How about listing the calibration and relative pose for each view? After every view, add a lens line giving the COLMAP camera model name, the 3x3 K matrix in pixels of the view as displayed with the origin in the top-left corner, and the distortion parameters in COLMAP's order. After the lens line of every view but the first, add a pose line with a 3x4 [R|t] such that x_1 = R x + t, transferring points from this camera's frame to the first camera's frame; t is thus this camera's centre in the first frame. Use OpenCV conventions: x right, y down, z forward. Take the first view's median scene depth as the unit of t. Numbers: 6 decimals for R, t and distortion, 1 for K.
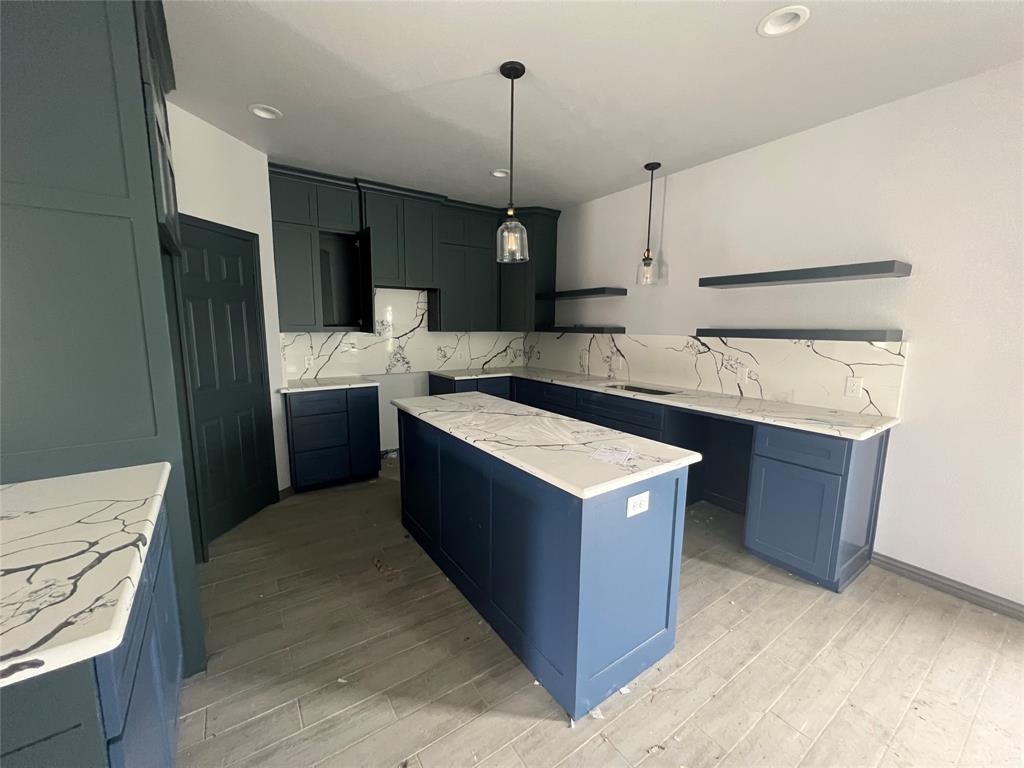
lens RADIAL K [[407.8, 0, 509.3], [0, 407.8, 383.8], [0, 0, 1]] dist [-0.001011, -0.000003]
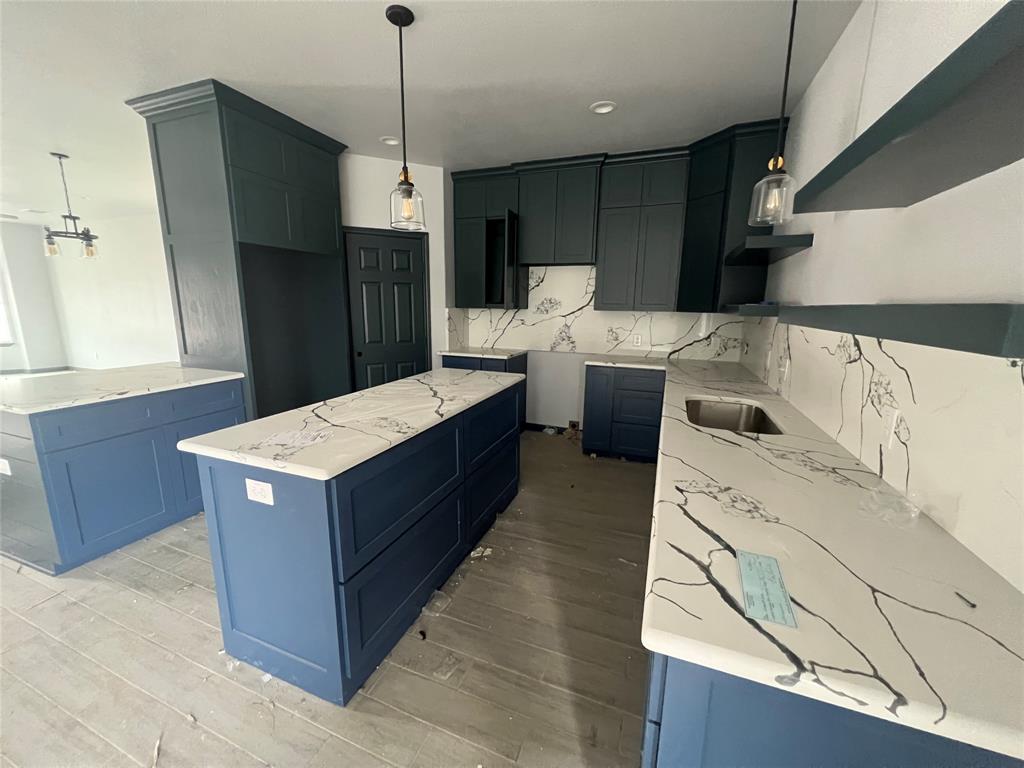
lens RADIAL K [[407.8, 0, 509.3], [0, 407.8, 383.8], [0, 0, 1]] dist [-0.001011, -0.000003]
pose [[0.555145, 0.160008, -0.816218, 0.486144], [-0.126927, 0.986125, 0.106987, -0.040198], [0.822012, 0.044207, 0.567752, 0.340842]]
